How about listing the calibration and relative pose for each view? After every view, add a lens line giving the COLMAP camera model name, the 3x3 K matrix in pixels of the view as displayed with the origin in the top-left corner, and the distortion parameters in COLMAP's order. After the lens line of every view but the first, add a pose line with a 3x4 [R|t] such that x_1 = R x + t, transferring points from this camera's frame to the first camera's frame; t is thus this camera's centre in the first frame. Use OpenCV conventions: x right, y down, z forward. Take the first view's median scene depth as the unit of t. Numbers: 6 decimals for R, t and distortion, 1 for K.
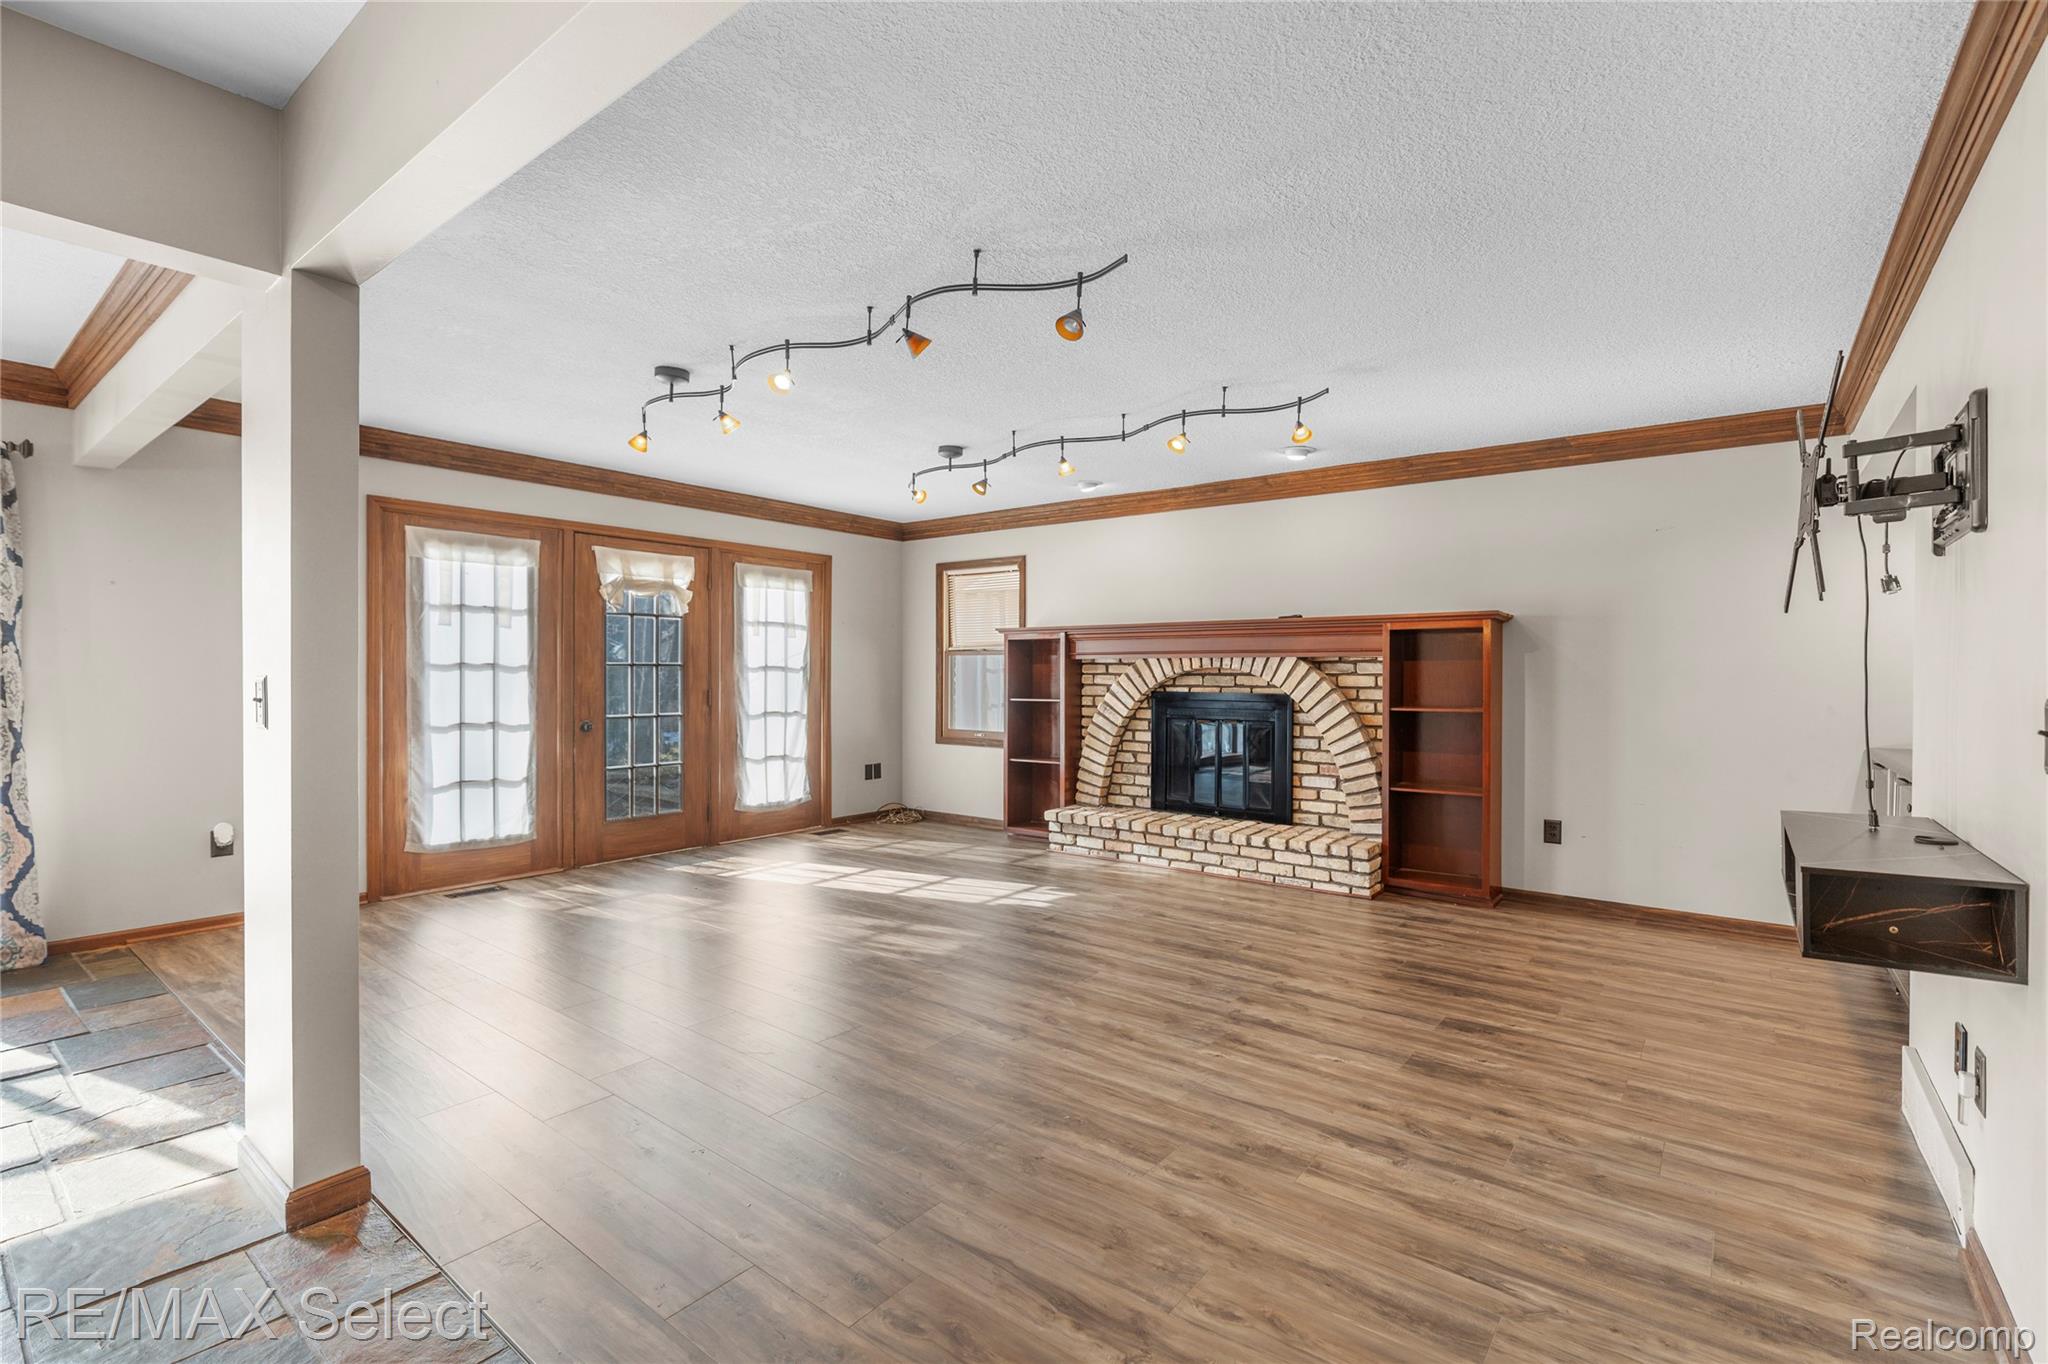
lens RADIAL K [[922.7, 0, 1036.5], [0, 922.7, 676.7], [0, 0, 1]] dist [-0.011734, 0.003855]
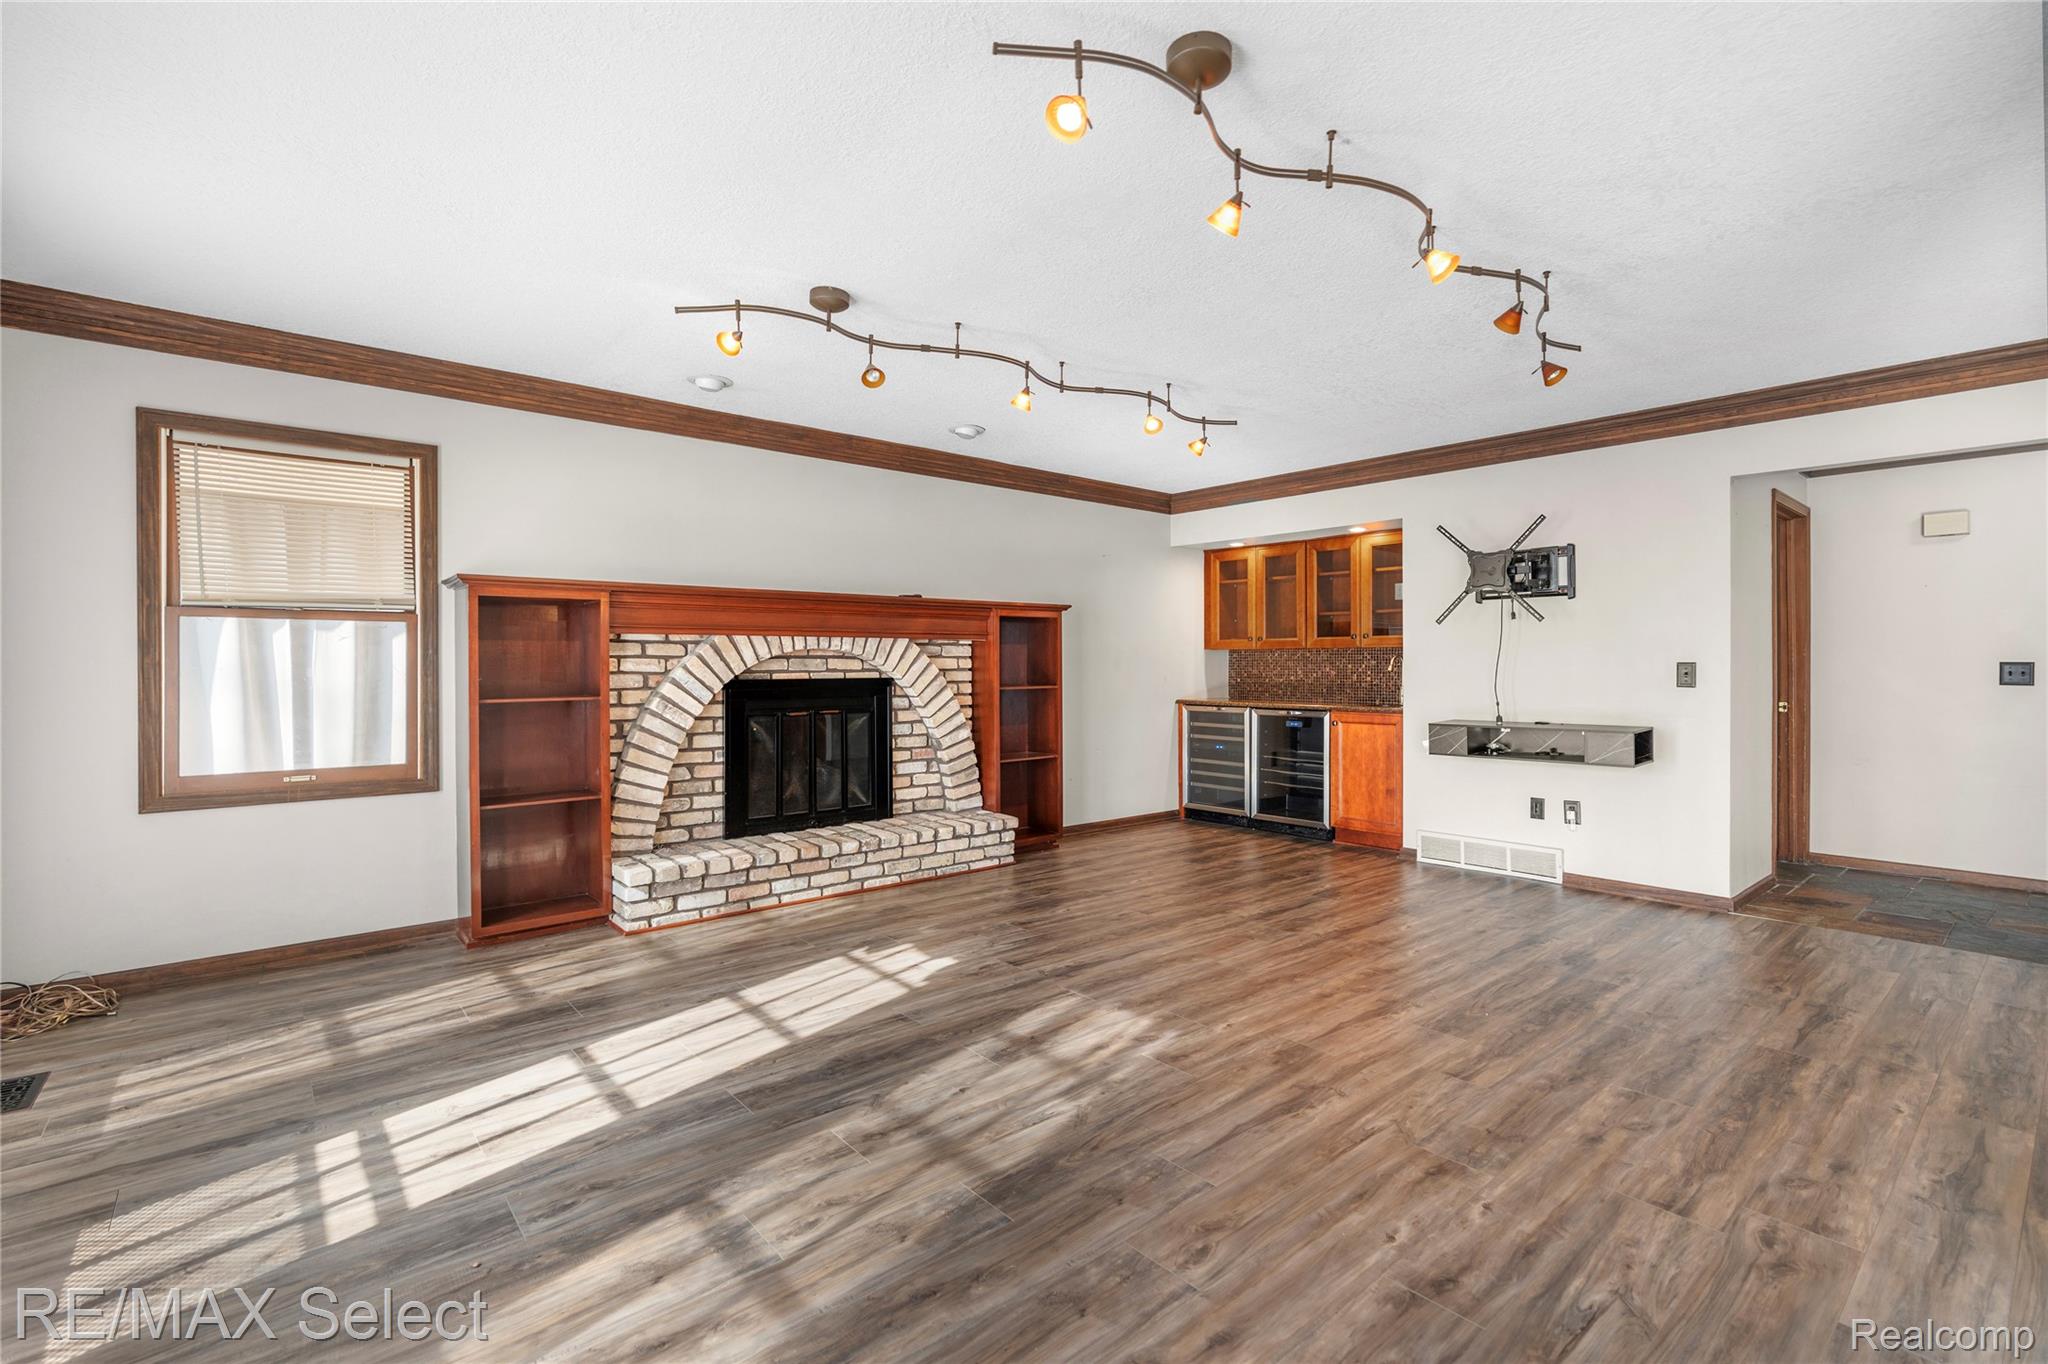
lens RADIAL K [[922.7, 0, 1038.5], [0, 922.7, 660.1], [0, 0, 1]] dist [-0.011734, 0.003855]
pose [[0.202192, -0.000521, 0.979346, -0.638567], [0.007069, 0.999975, -0.000928, 0.002762], [-0.979320, 0.007111, 0.202191, 0.689841]]
